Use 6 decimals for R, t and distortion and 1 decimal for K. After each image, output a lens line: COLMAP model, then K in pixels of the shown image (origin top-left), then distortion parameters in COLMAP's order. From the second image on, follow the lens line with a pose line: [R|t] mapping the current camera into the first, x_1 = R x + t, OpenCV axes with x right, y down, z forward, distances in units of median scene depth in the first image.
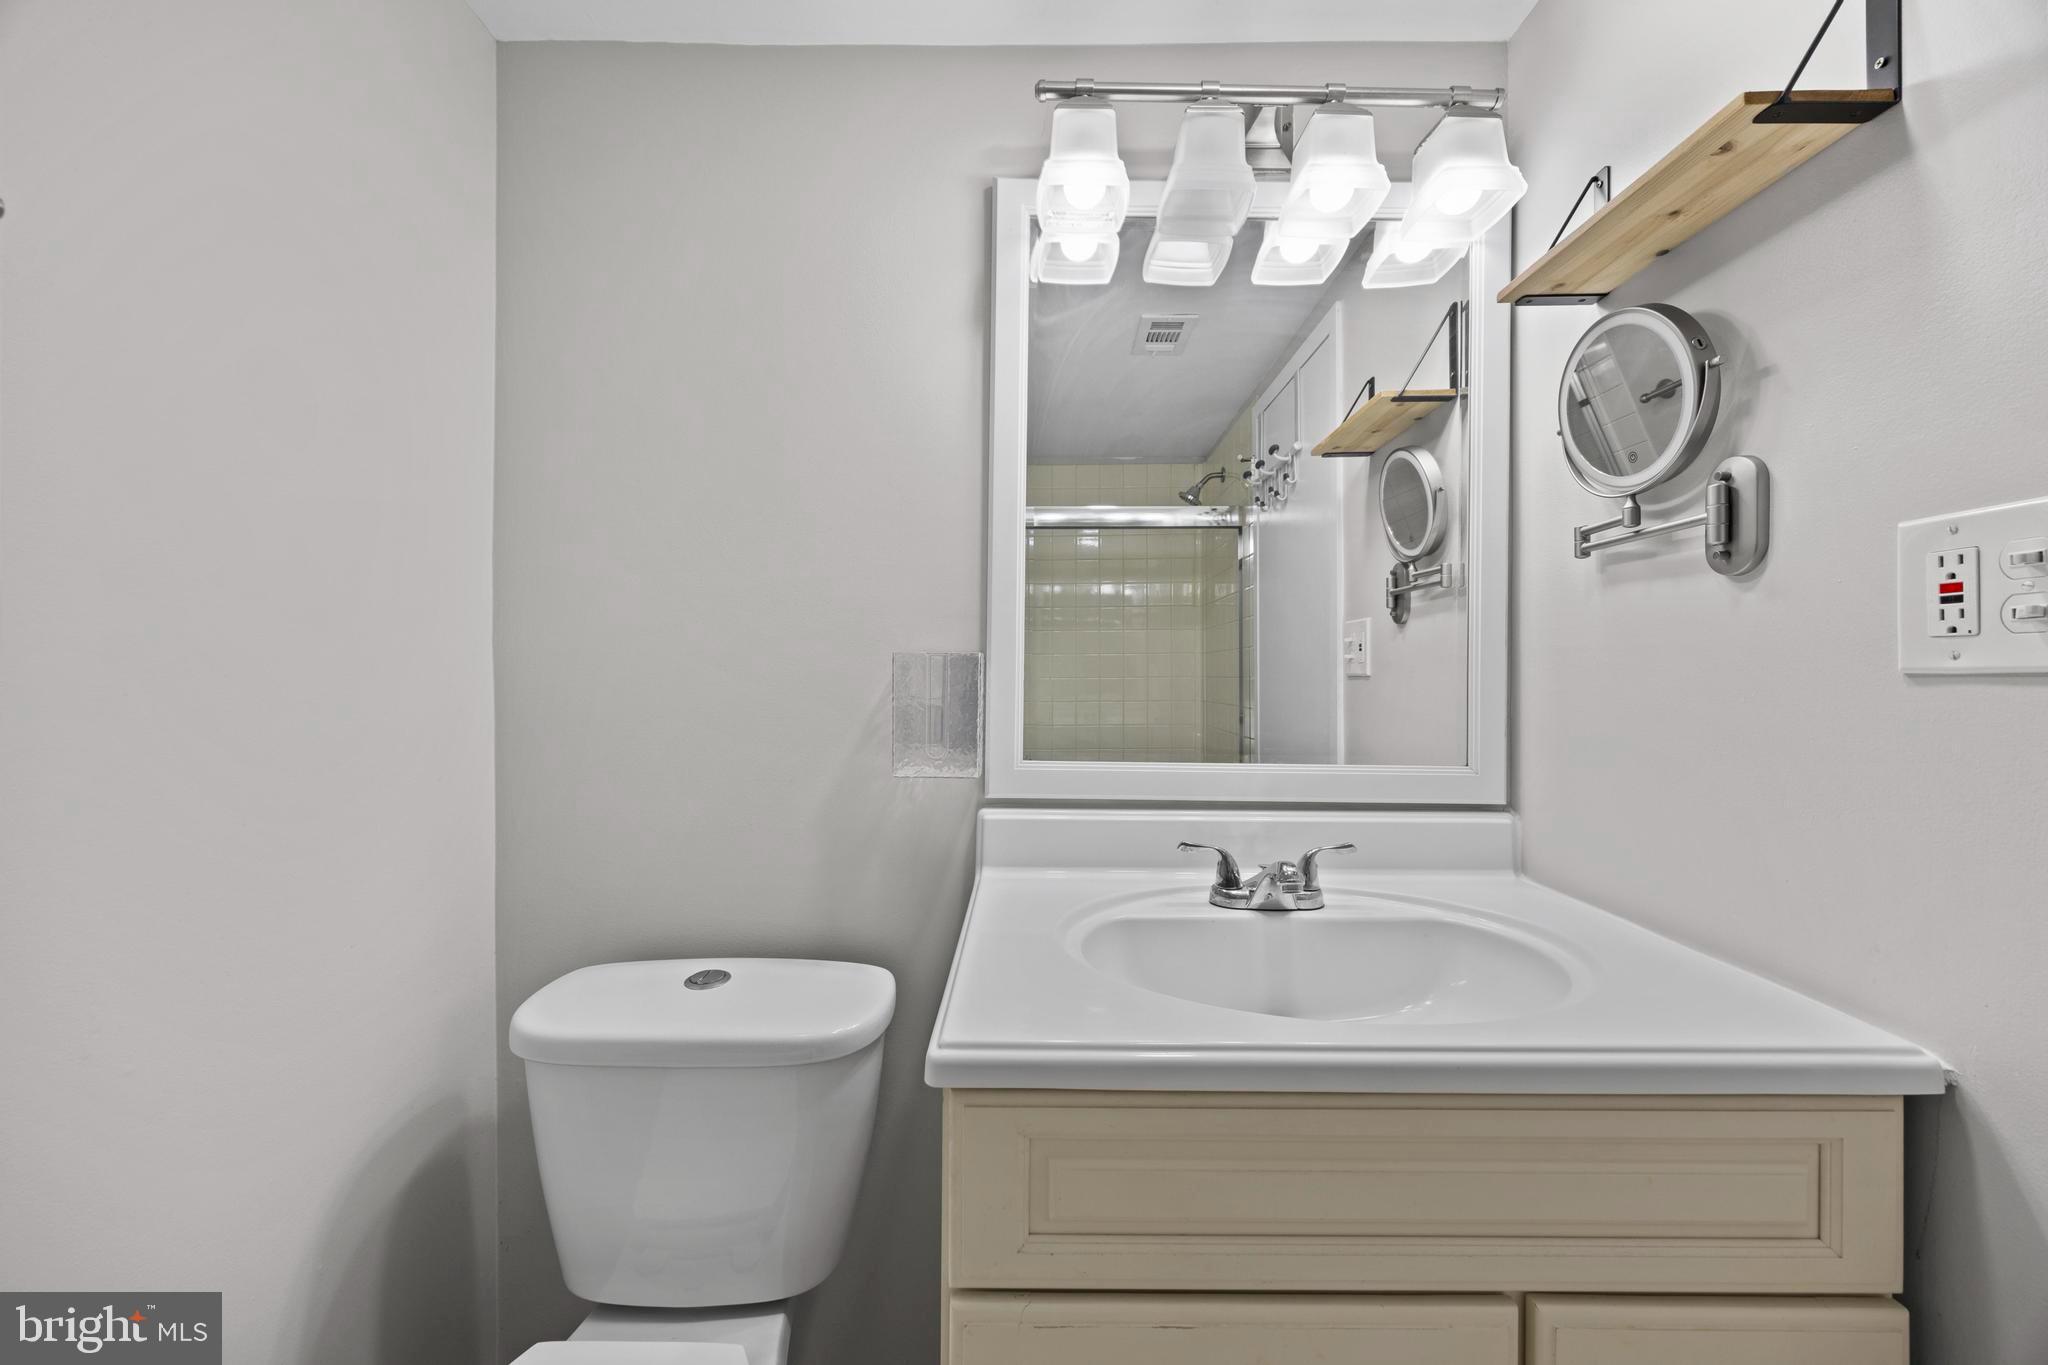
lens RADIAL K [[776.7, 0, 1025.3], [0, 776.7, 683.4], [0, 0, 1]] dist [-0.002743, 0.000038]
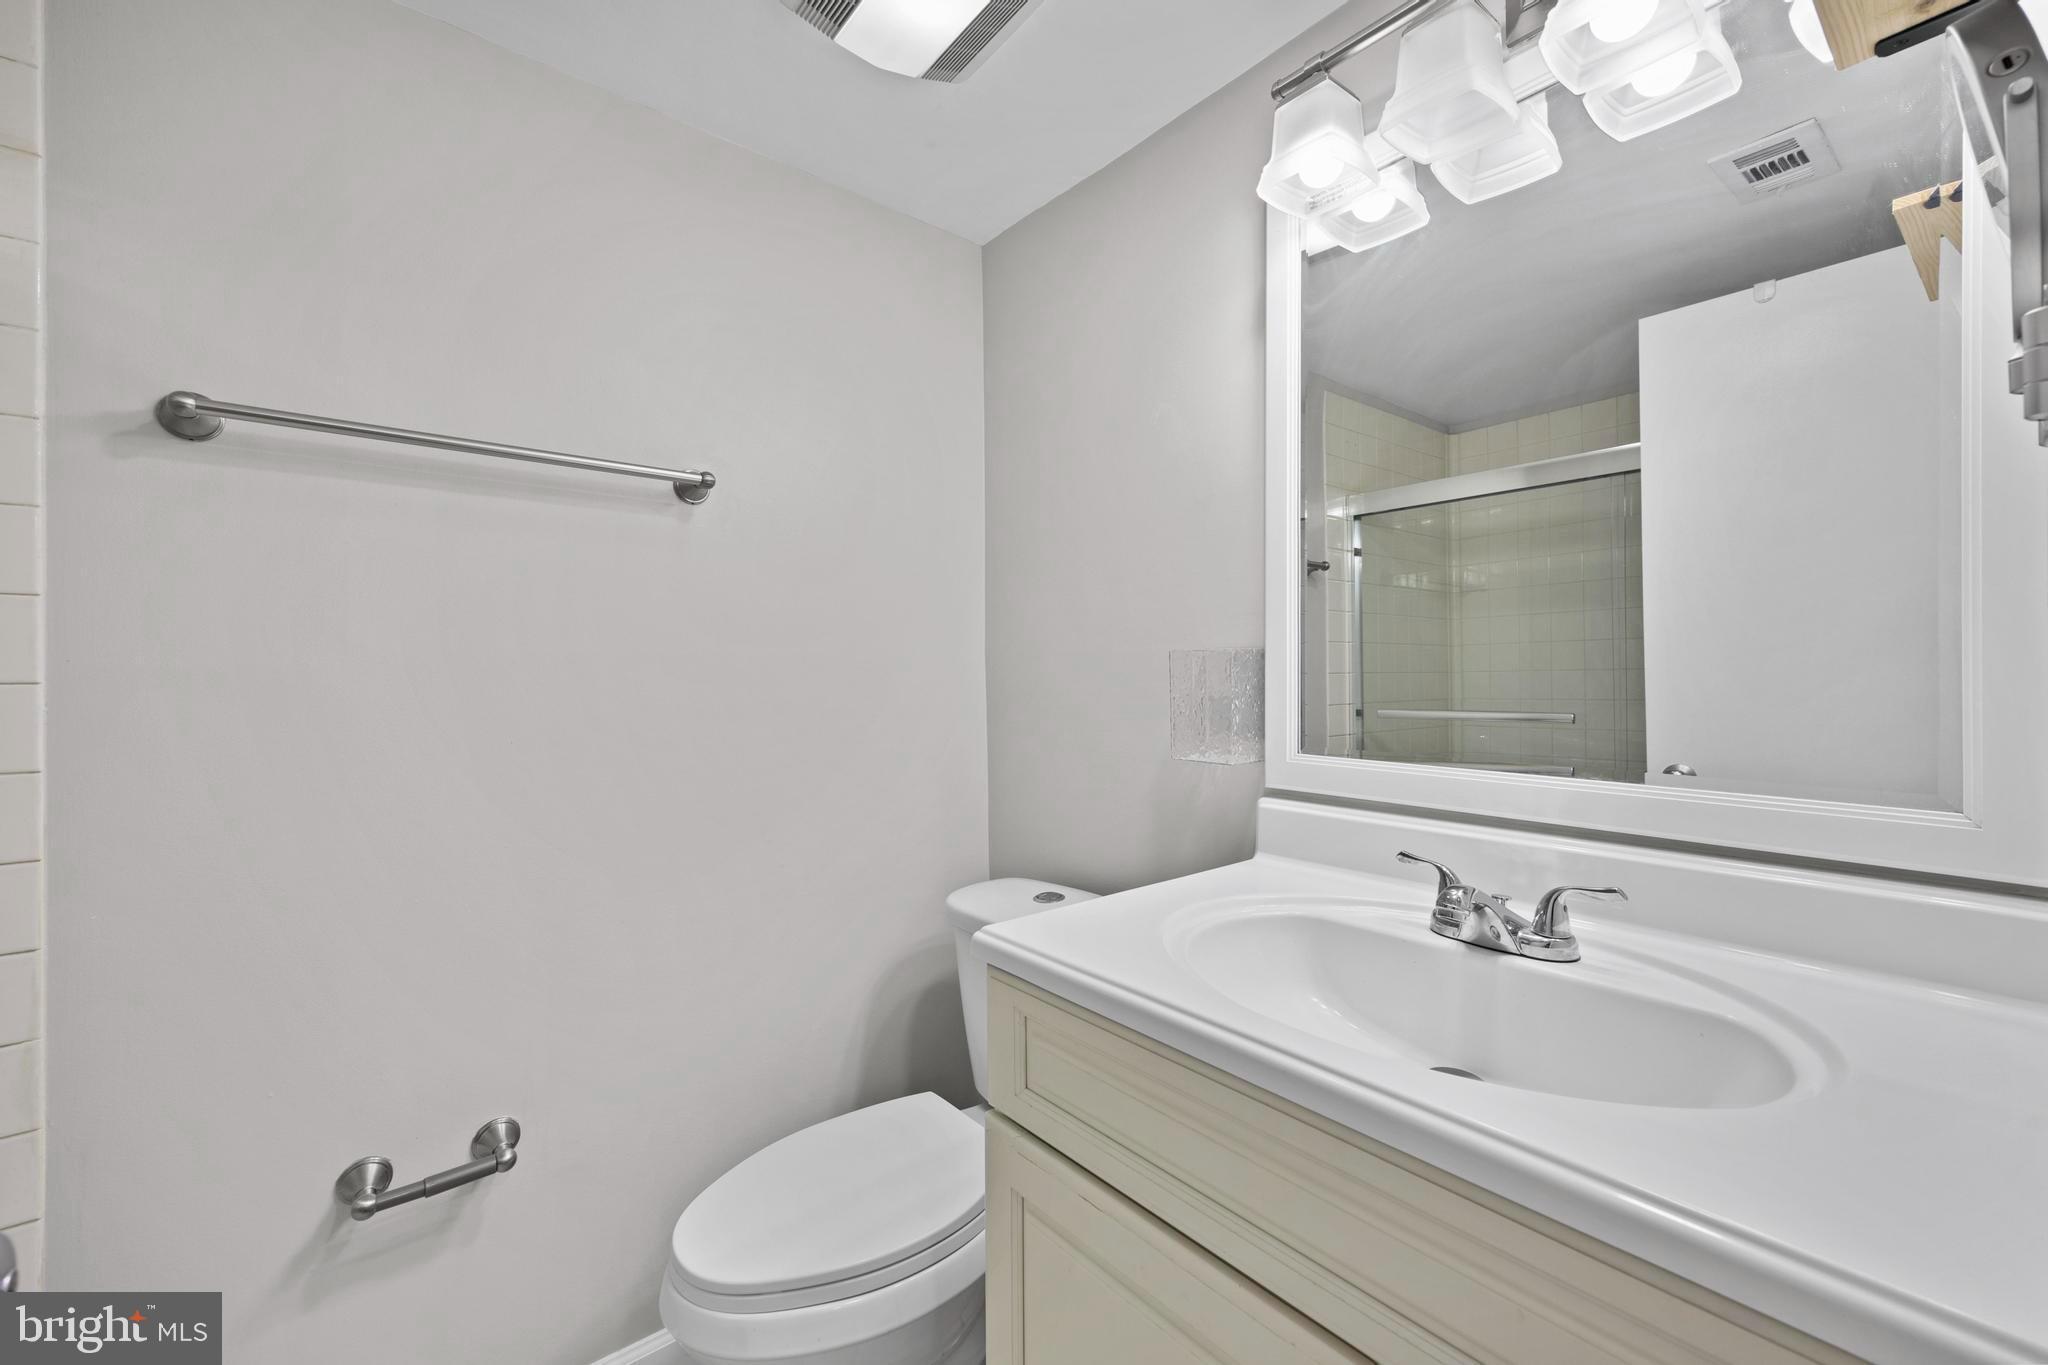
lens RADIAL K [[834.8, 0, 1020.1], [0, 834.8, 677.3], [0, 0, 1]] dist [0.001376, 0.000050]
pose [[0.629287, -0.004795, -0.777158, 0.656622], [0.001183, 0.999986, -0.005213, 0.007818], [0.777172, 0.002361, 0.629284, 0.051189]]
